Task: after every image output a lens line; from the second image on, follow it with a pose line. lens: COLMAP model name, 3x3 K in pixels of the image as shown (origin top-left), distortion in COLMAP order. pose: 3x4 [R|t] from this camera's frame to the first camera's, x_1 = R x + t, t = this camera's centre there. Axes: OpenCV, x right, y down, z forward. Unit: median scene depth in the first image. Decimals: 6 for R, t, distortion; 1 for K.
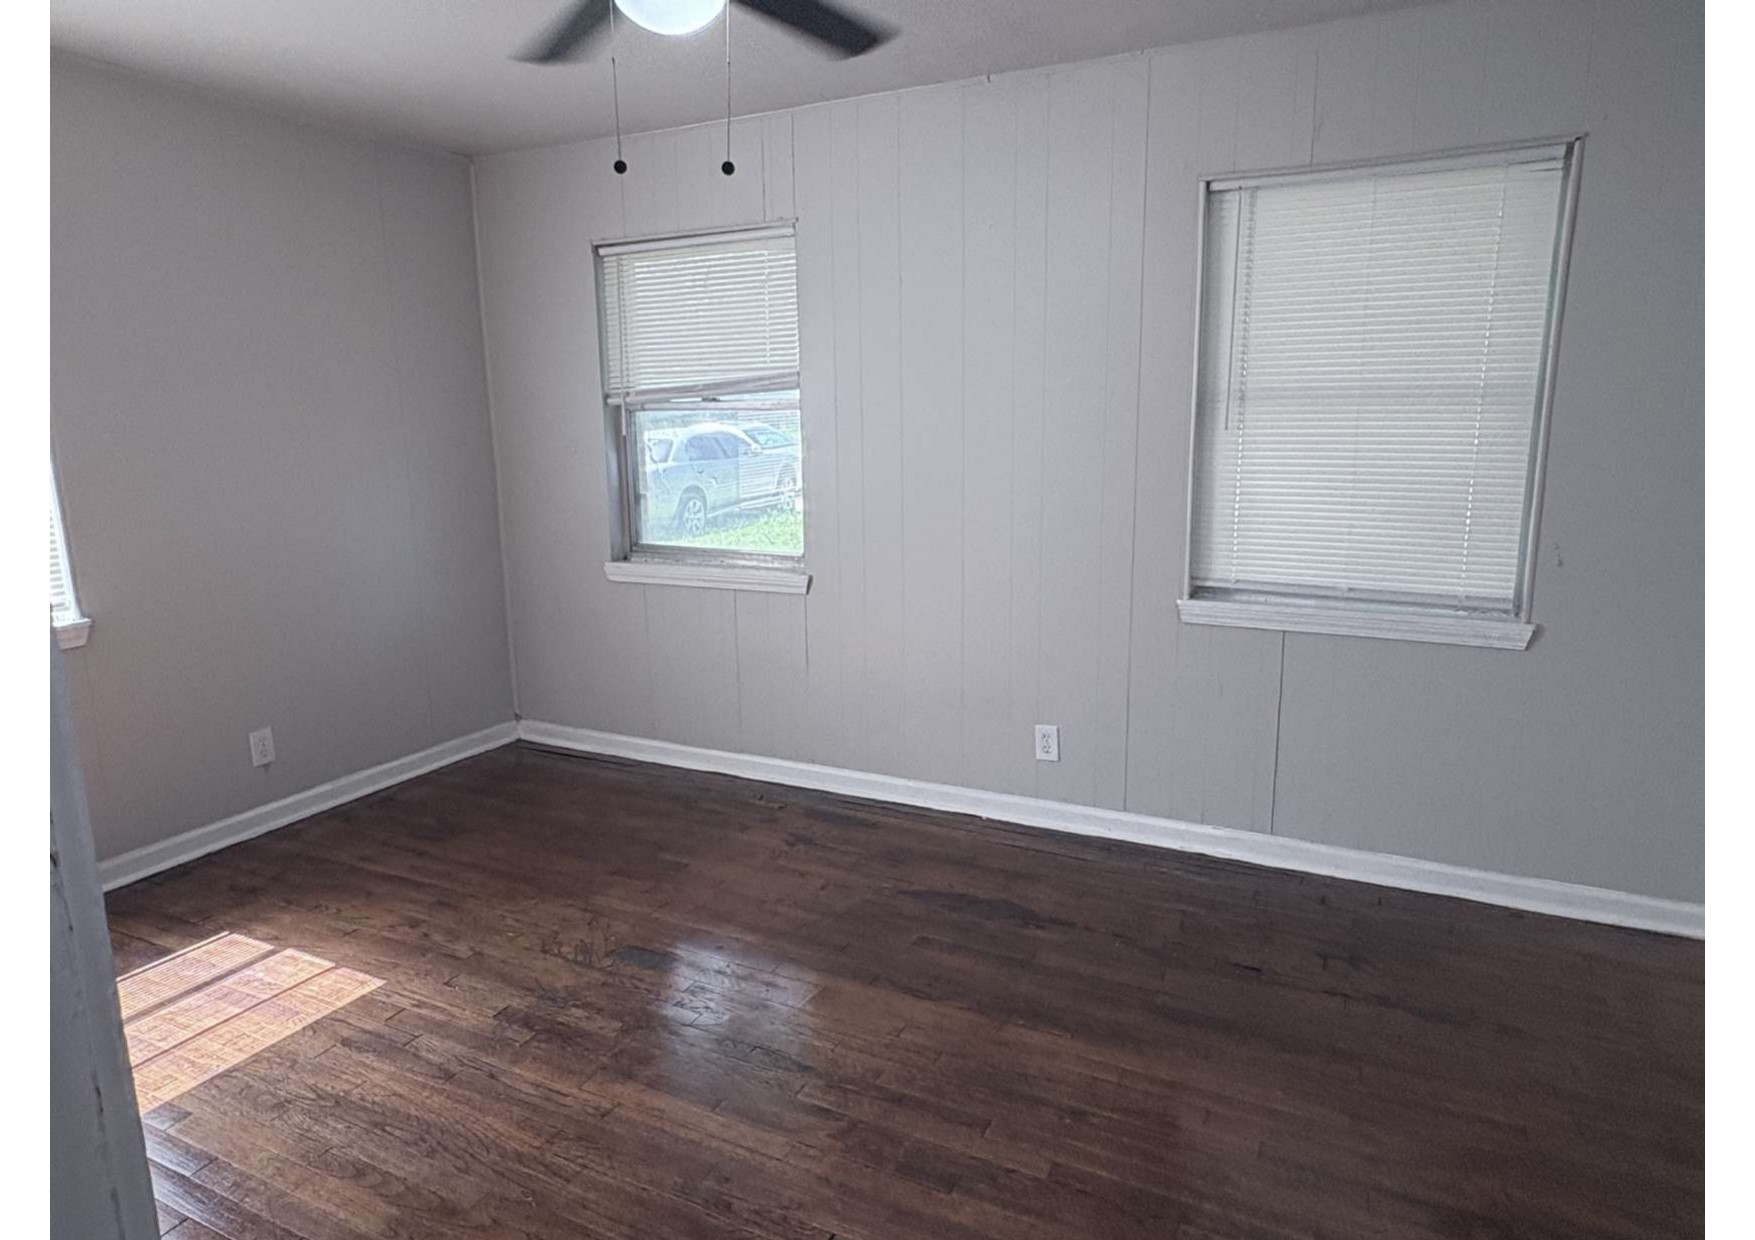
lens RADIAL K [[1053.8, 0, 877.5], [0, 1053.8, 620.0], [0, 0, 1]] dist [0.002571, 0.001019]
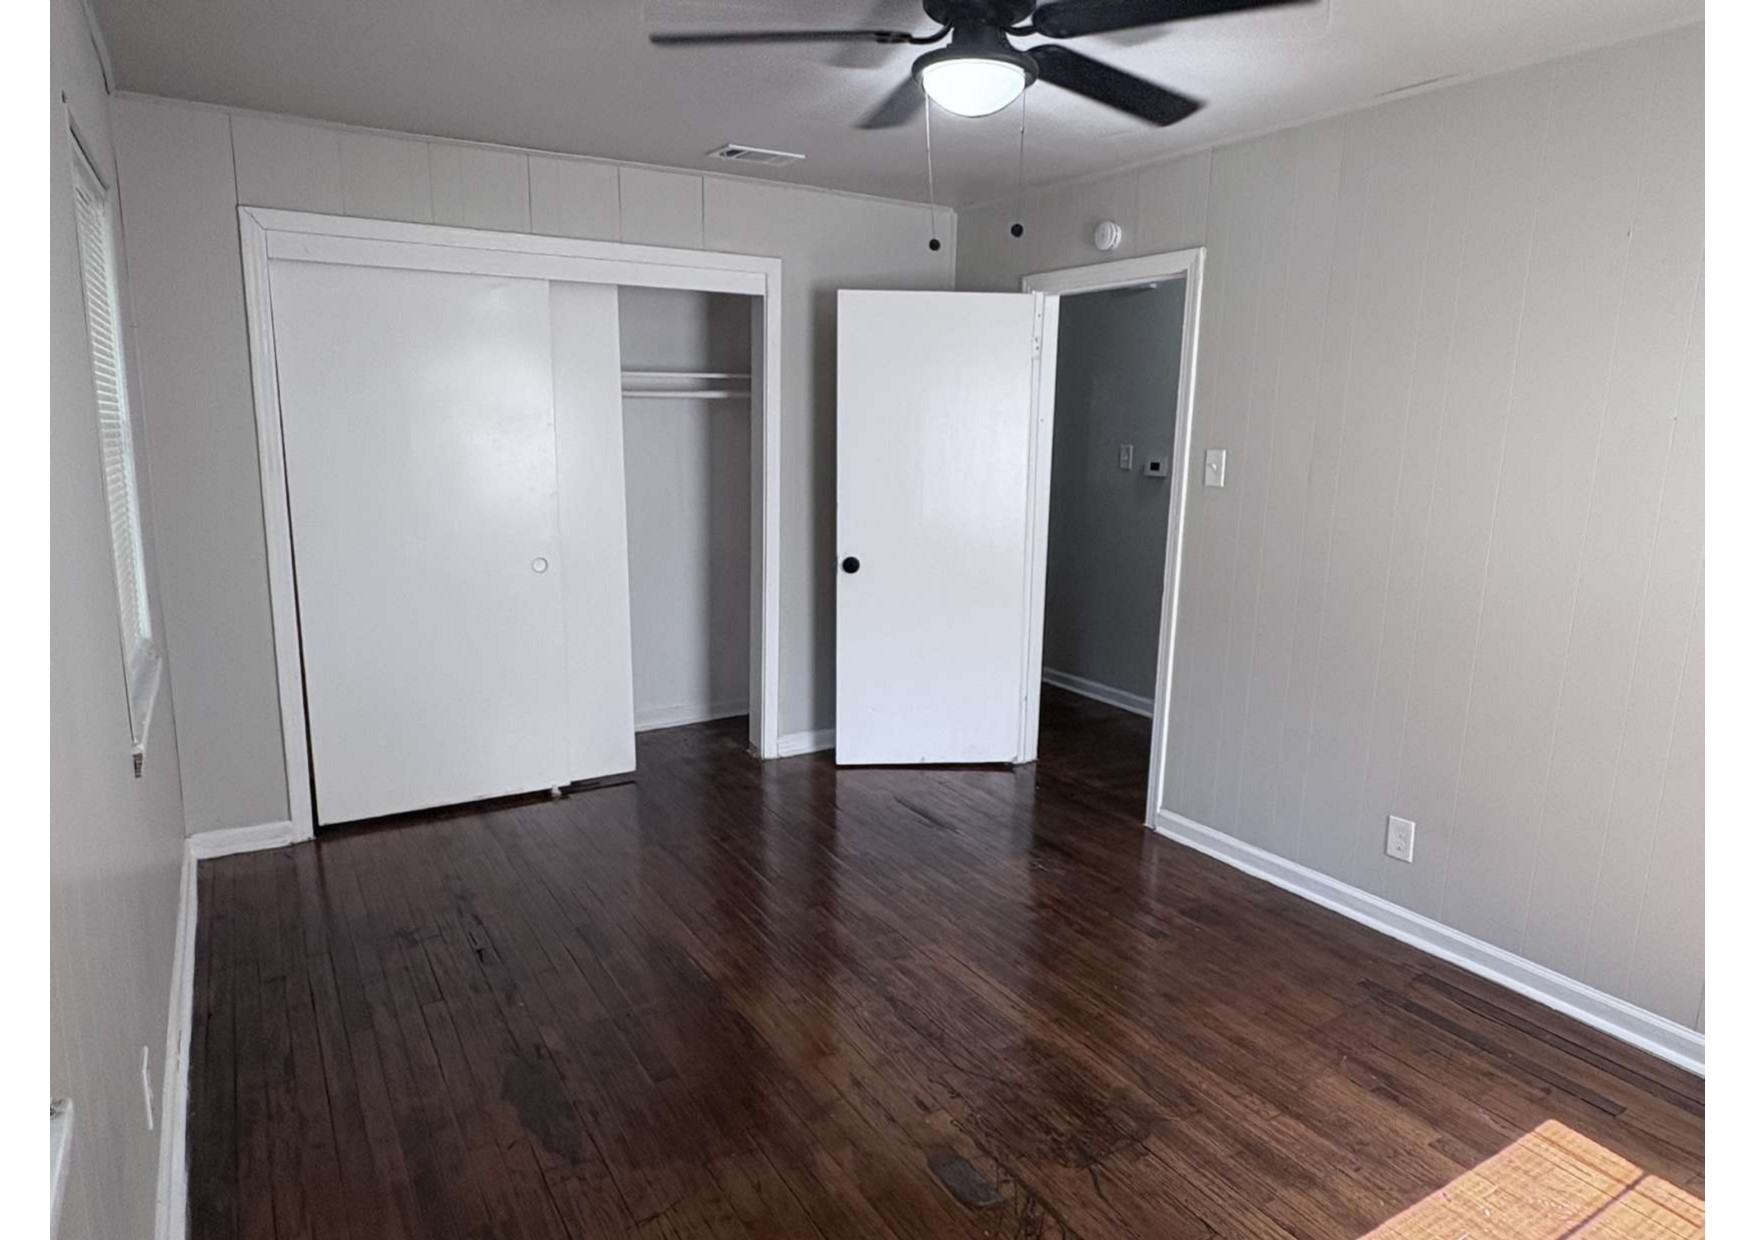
lens RADIAL K [[1053.8, 0, 877.5], [0, 1053.8, 620.0], [0, 0, 1]] dist [0.002571, 0.001019]
pose [[-0.848957, -0.099898, 0.518934, -0.611393], [0.097966, 0.935200, 0.340300, -0.376382], [-0.519302, 0.339738, -0.784158, 1.735221]]
